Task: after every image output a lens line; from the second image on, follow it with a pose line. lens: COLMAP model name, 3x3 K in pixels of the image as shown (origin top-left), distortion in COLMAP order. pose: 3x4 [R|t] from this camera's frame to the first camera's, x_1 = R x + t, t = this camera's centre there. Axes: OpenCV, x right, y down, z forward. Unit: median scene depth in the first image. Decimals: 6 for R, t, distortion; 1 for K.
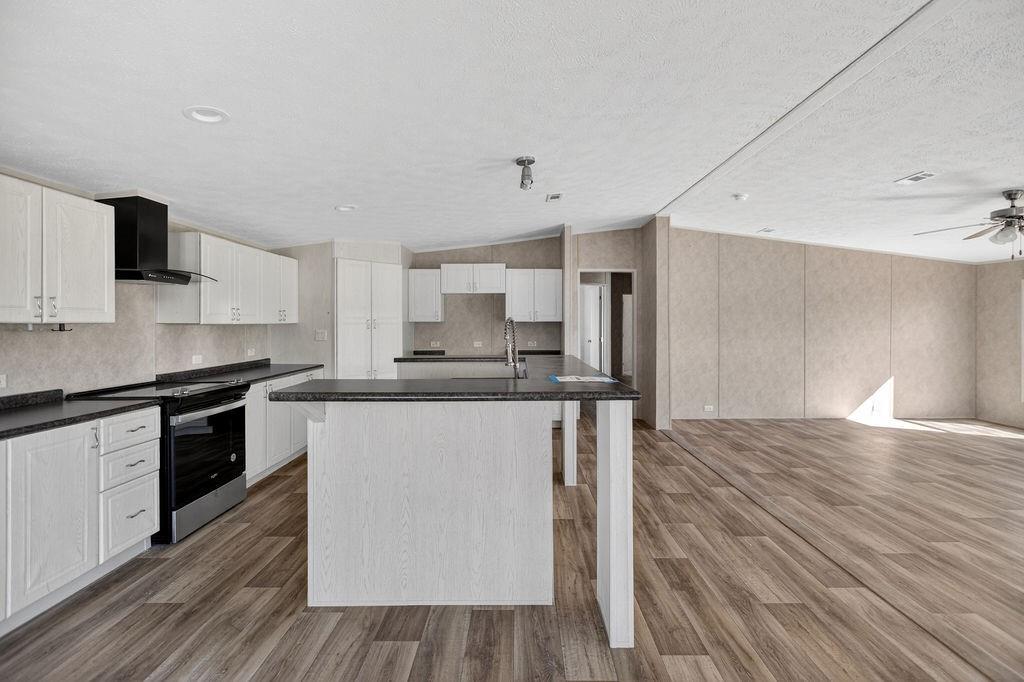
lens RADIAL K [[467.7, 0, 526.0], [0, 467.7, 326.6], [0, 0, 1]] dist [-0.001048, -0.000200]
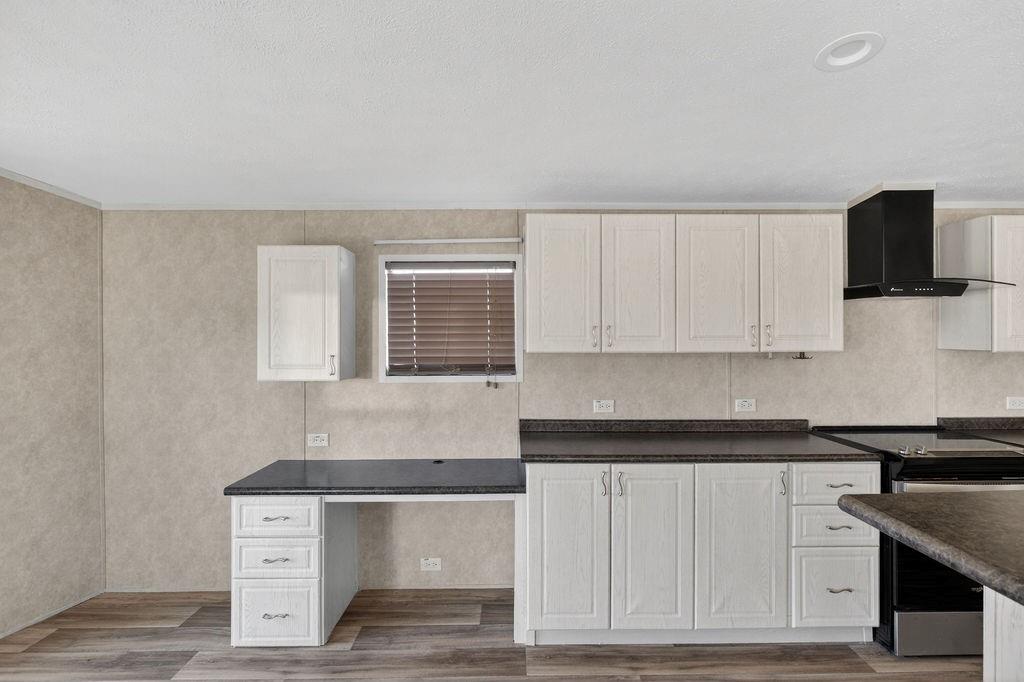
lens RADIAL K [[513.1, 0, 512.0], [0, 513.1, 341.0], [0, 0, 1]] dist [-0.001081, -0.000215]
pose [[0.004641, 0.006550, -0.999968, 0.043309], [-0.002252, 0.999976, 0.006539, -0.032299], [0.999987, 0.002222, 0.004656, 0.403715]]
